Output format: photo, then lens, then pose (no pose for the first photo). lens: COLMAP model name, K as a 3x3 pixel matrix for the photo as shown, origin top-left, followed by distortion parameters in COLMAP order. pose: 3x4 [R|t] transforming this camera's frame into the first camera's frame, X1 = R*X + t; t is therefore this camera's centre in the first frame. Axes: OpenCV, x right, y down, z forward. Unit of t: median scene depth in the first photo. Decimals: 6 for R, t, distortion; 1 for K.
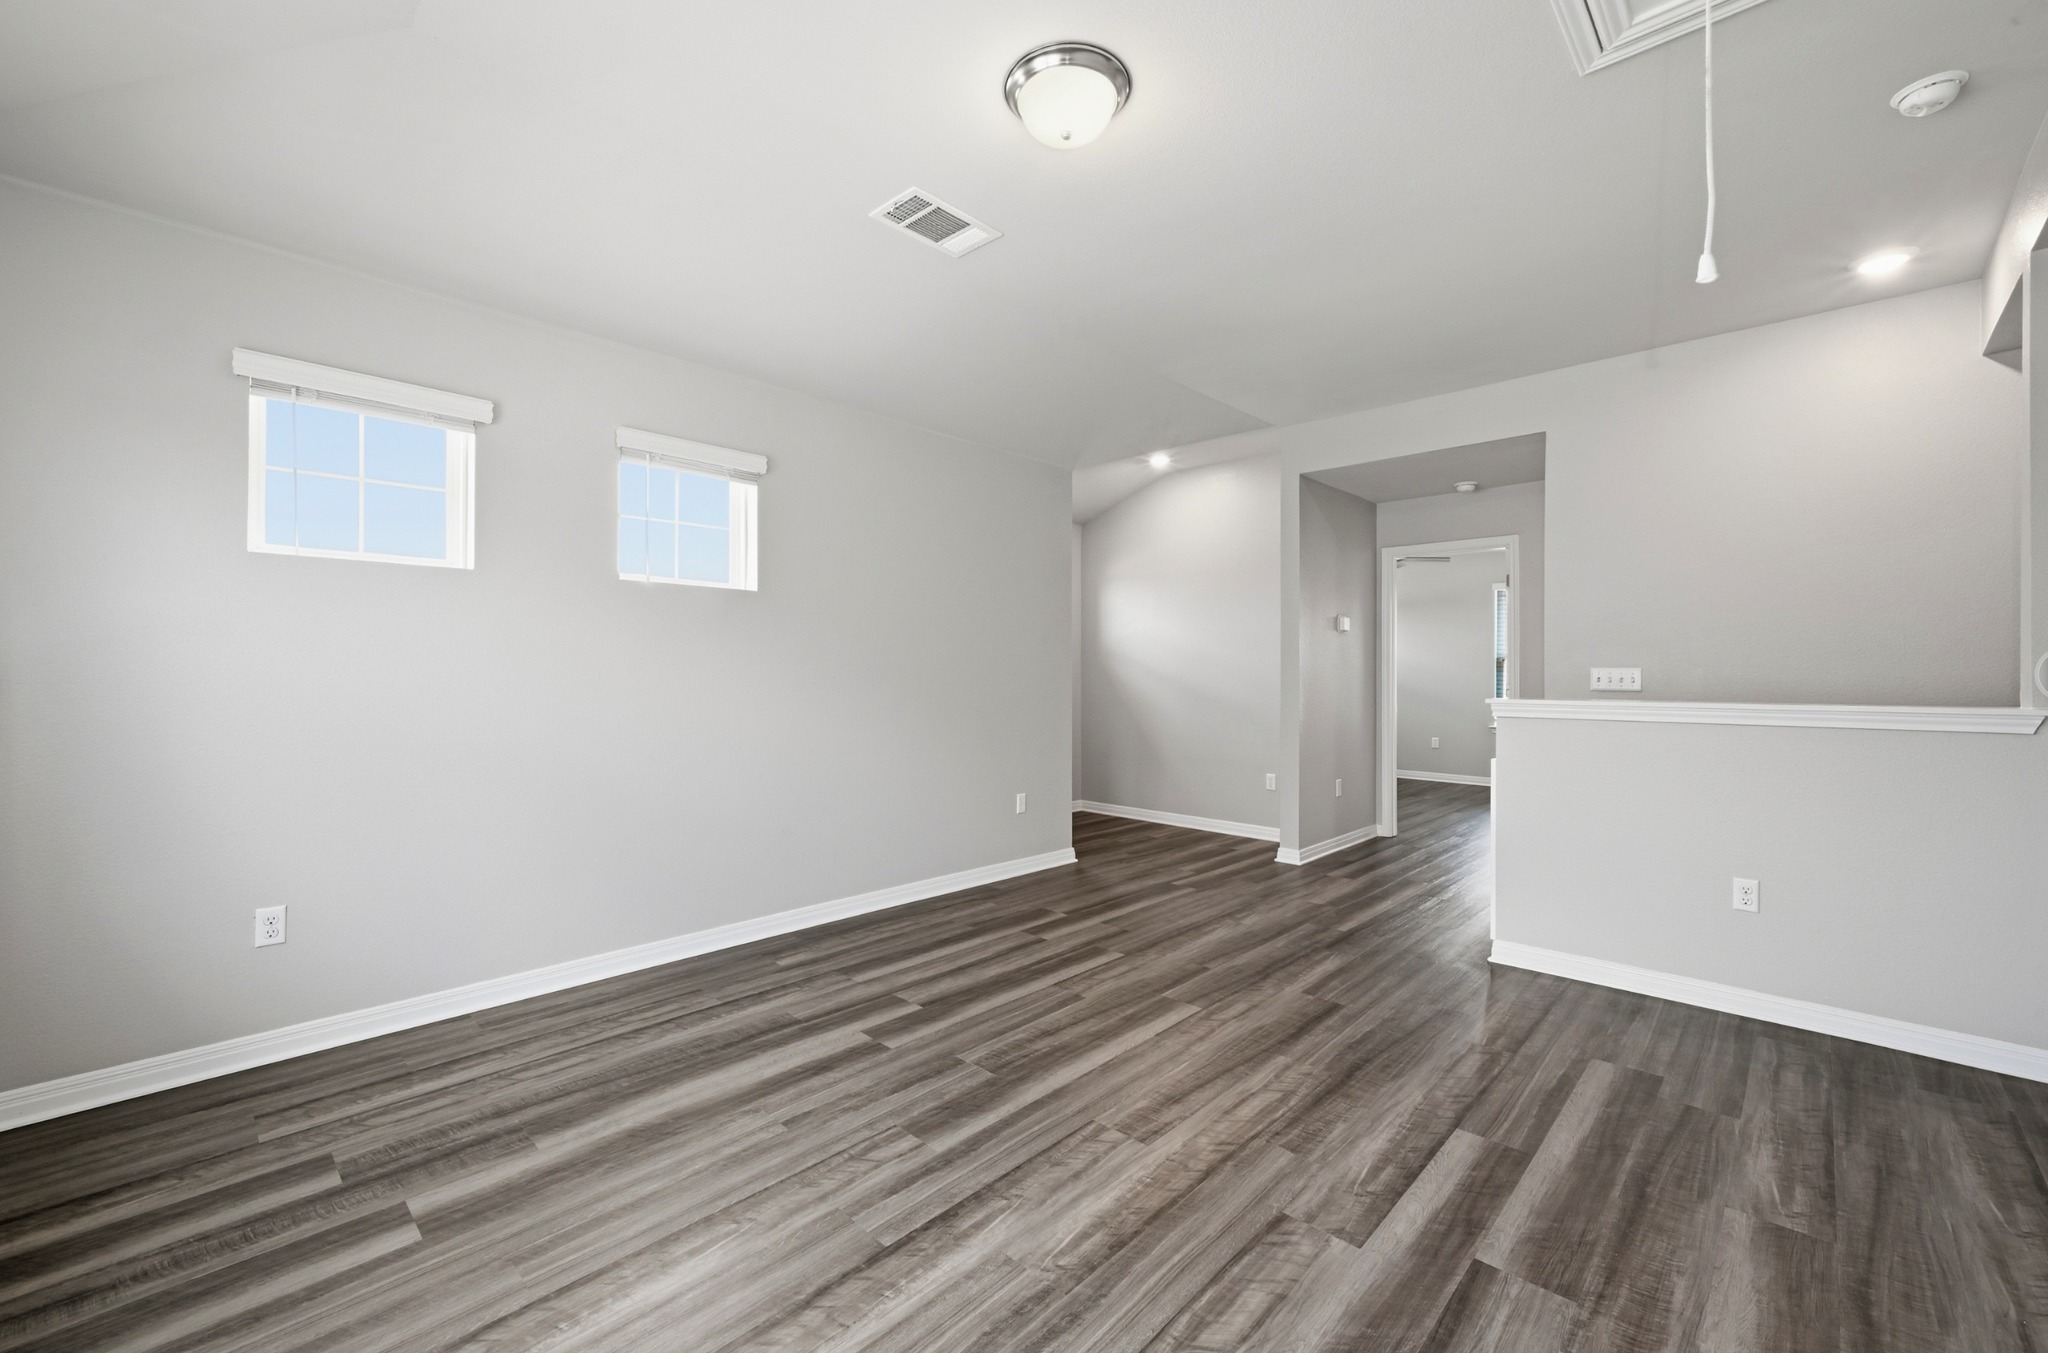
lens RADIAL K [[822.3, 0, 1030.7], [0, 822.3, 678.1], [0, 0, 1]] dist [-0.003524, 0.001121]
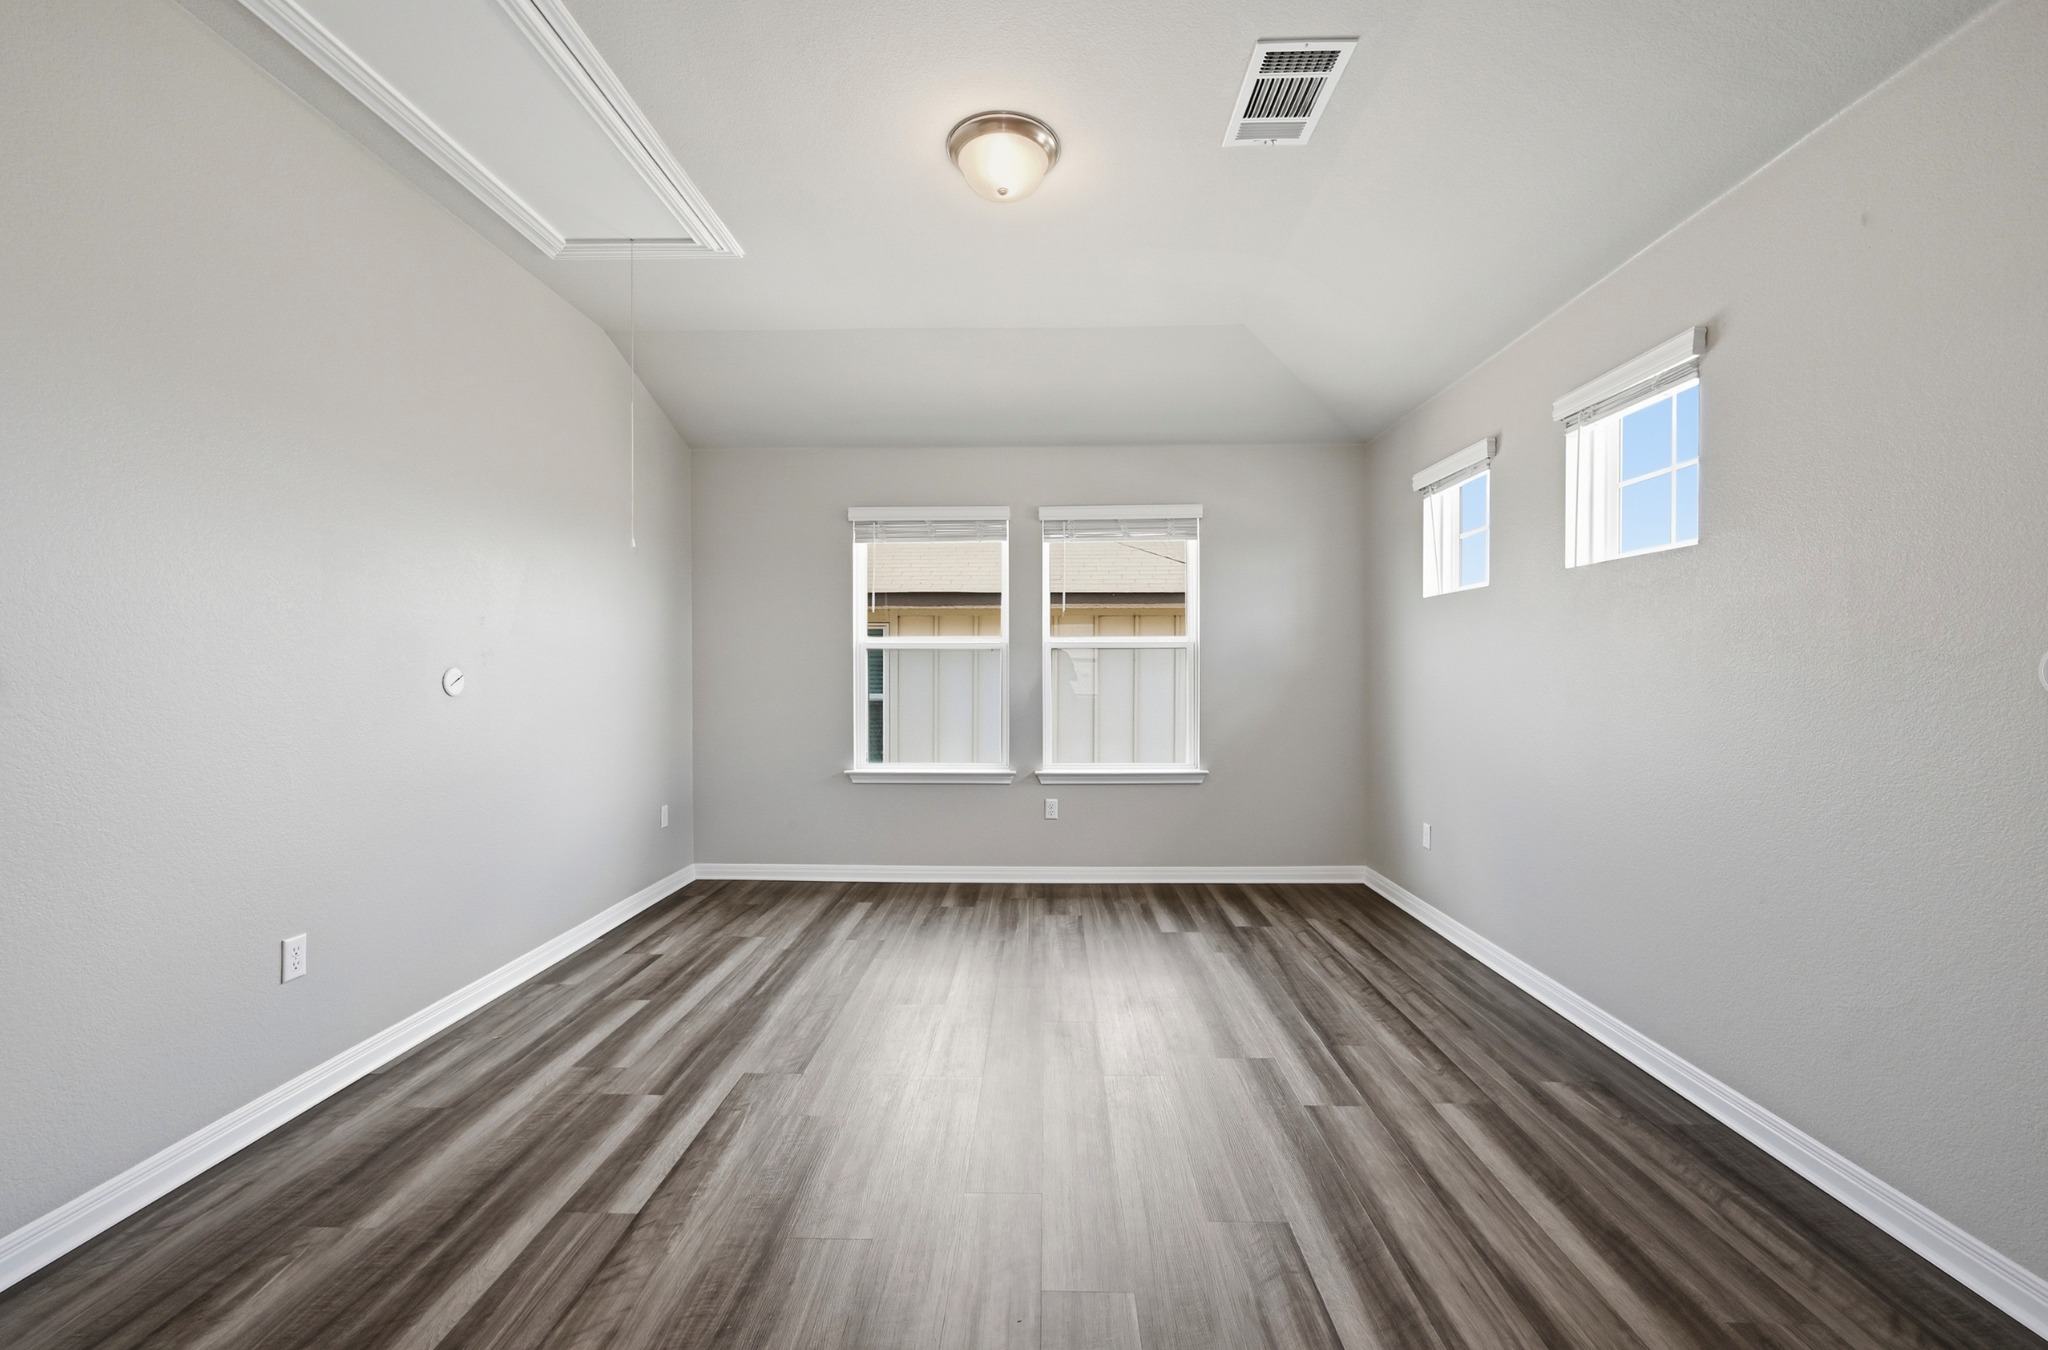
lens RADIAL K [[822.3, 0, 1026.6], [0, 822.3, 676.1], [0, 0, 1]] dist [-0.003524, 0.001121]
pose [[-0.743122, 0.001761, -0.669154, 0.680012], [-0.006545, 0.999930, 0.009900, -0.012505], [0.669124, 0.011737, -0.743058, 1.635222]]
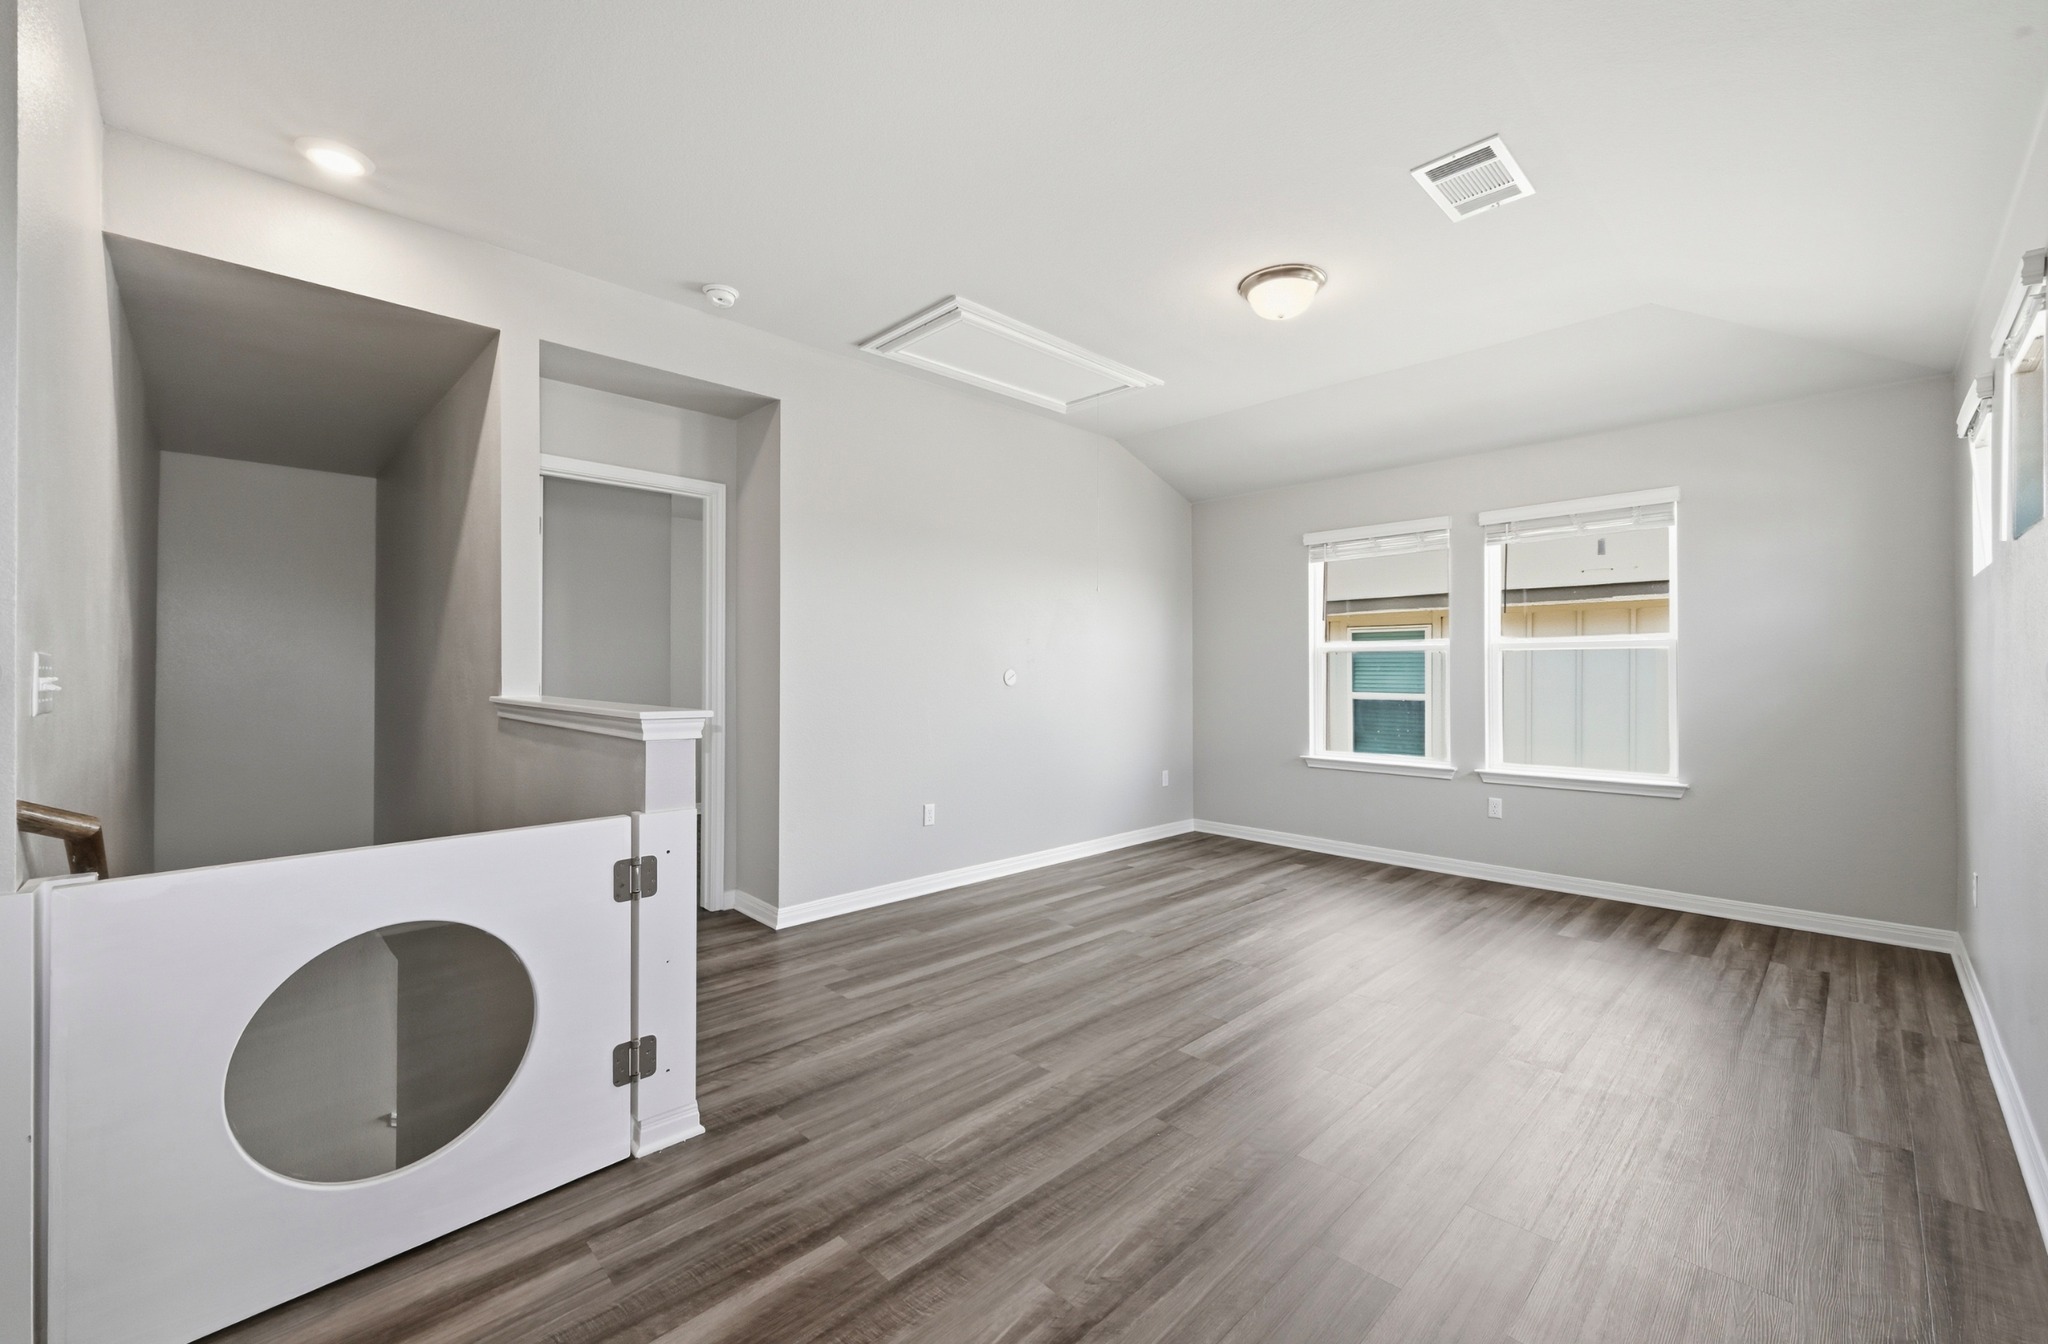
lens RADIAL K [[822.3, 0, 1024.7], [0, 822.3, 665.2], [0, 0, 1]] dist [-0.003524, 0.001121]
pose [[-0.999278, -0.003893, 0.037803, 0.401429], [-0.003953, 0.999991, -0.001518, -0.013984], [-0.037797, -0.001666, -0.999284, 2.221210]]
